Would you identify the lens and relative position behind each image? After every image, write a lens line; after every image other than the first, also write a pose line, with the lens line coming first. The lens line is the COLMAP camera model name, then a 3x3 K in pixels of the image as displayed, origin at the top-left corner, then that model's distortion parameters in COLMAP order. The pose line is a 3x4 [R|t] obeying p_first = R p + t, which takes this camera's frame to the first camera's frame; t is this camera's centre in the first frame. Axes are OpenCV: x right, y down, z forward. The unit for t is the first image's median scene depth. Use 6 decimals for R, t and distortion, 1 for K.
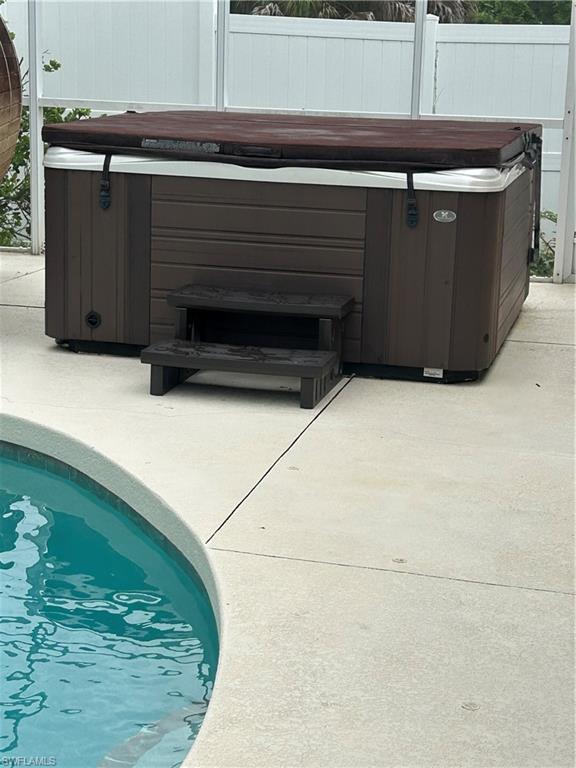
lens RADIAL K [[1572.6, 0, 289.4], [0, 1572.6, 383.5], [0, 0, 1]] dist [0.236324, 0.000000]
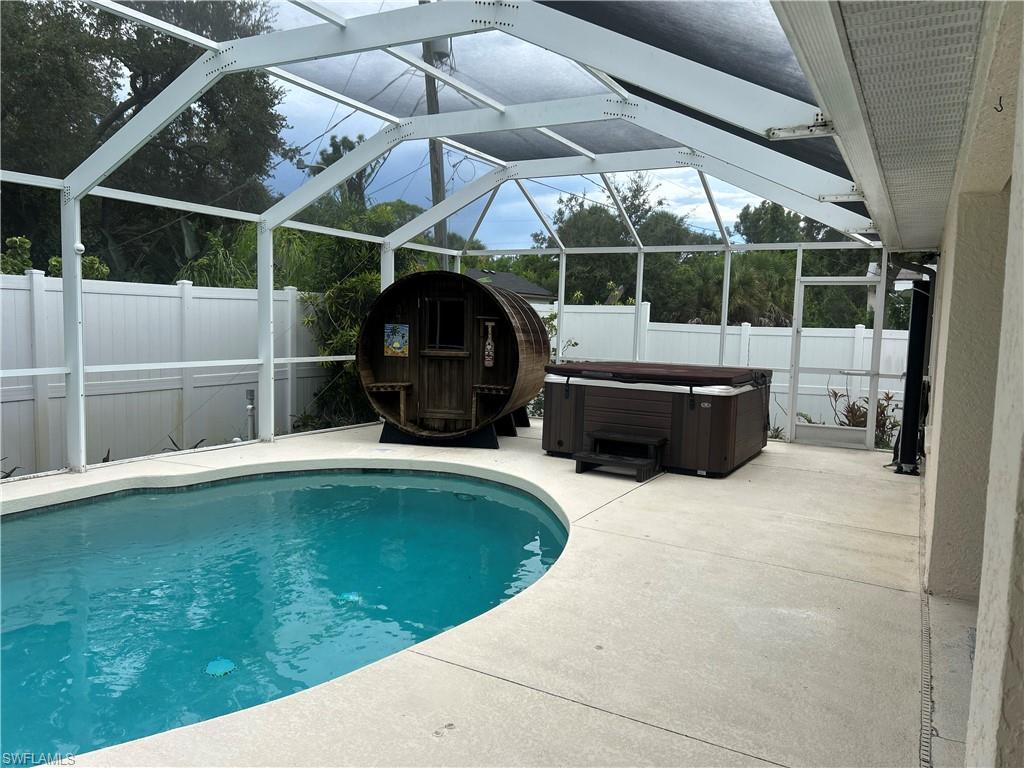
lens RADIAL K [[763.0, 0, 512.3], [0, 763.0, 391.2], [0, 0, 1]] dist [0.047064, -0.049624]
pose [[0.960883, 0.025926, -0.275737, 0.133390], [-0.063842, 0.989531, -0.129434, 0.039028], [0.269494, 0.141975, 0.952479, -0.162795]]
